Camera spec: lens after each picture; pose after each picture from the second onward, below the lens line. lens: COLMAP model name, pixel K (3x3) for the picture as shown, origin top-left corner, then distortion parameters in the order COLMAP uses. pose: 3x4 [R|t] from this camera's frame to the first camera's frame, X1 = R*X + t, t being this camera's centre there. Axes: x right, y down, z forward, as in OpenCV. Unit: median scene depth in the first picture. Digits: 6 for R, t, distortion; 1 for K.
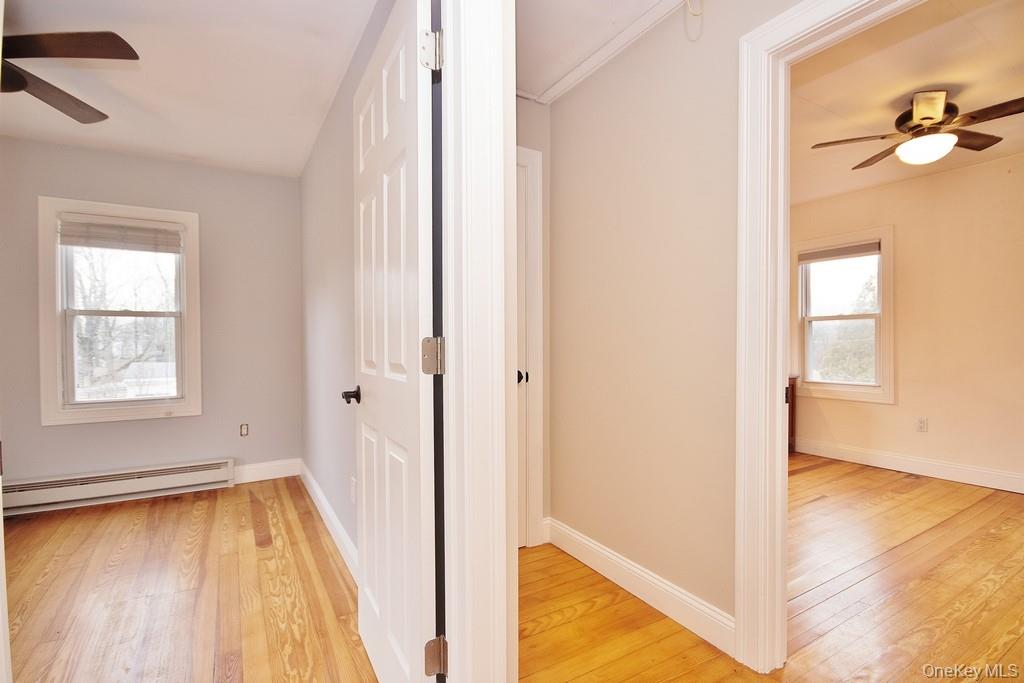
lens RADIAL K [[472.8, 0, 516.4], [0, 472.8, 348.0], [0, 0, 1]] dist [-0.002709, -0.000892]
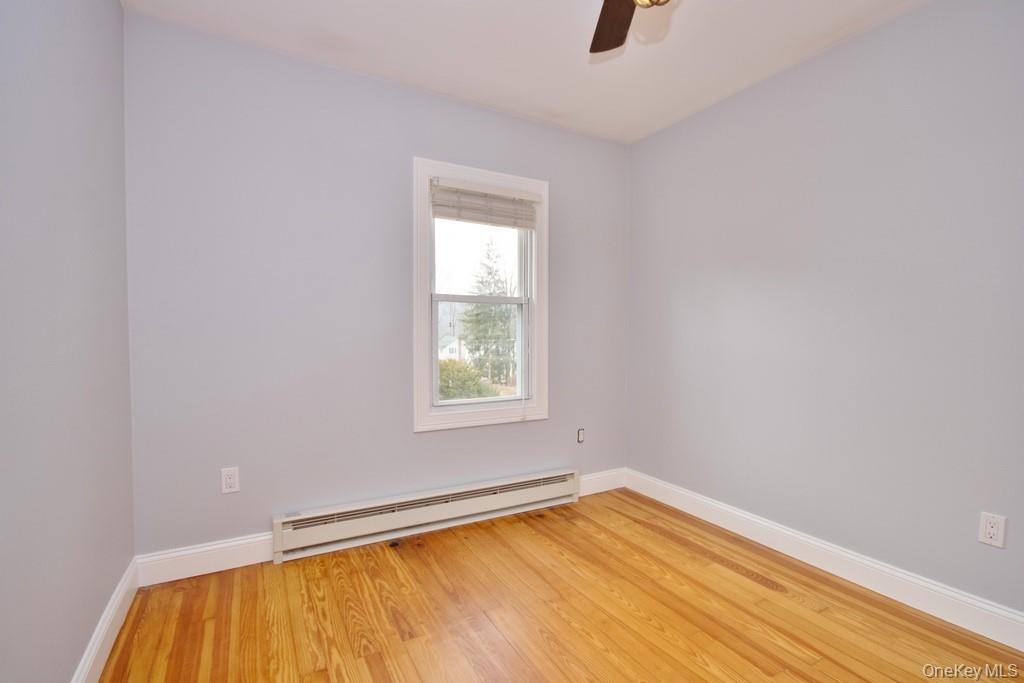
lens RADIAL K [[472.8, 0, 516.4], [0, 472.8, 348.0], [0, 0, 1]] dist [-0.002709, -0.000892]
pose [[0.999421, 0.010217, -0.032468, -0.748358], [-0.009699, 0.999824, 0.016072, 0.001225], [0.032626, -0.015748, 0.999344, 0.150123]]
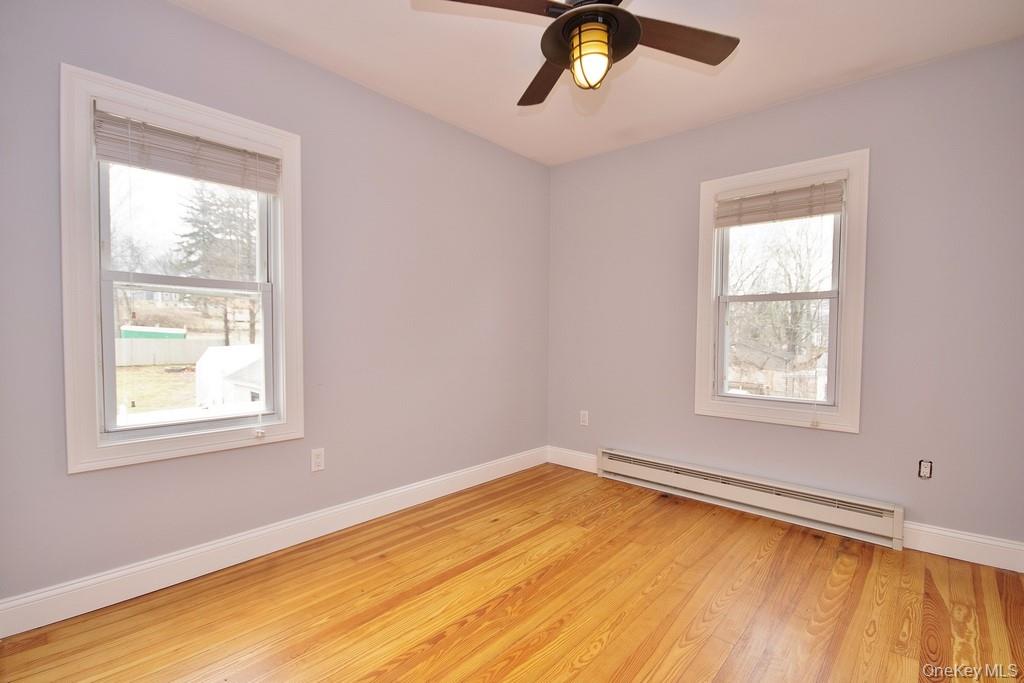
lens RADIAL K [[467.6, 0, 512.9], [0, 467.6, 349.0], [0, 0, 1]] dist [0.003449, -0.013385]
pose [[0.286271, 0.042841, -0.957191, -0.157628], [-0.023550, 0.999013, 0.037670, -0.000101], [0.957859, 0.011758, 0.286997, 0.315764]]
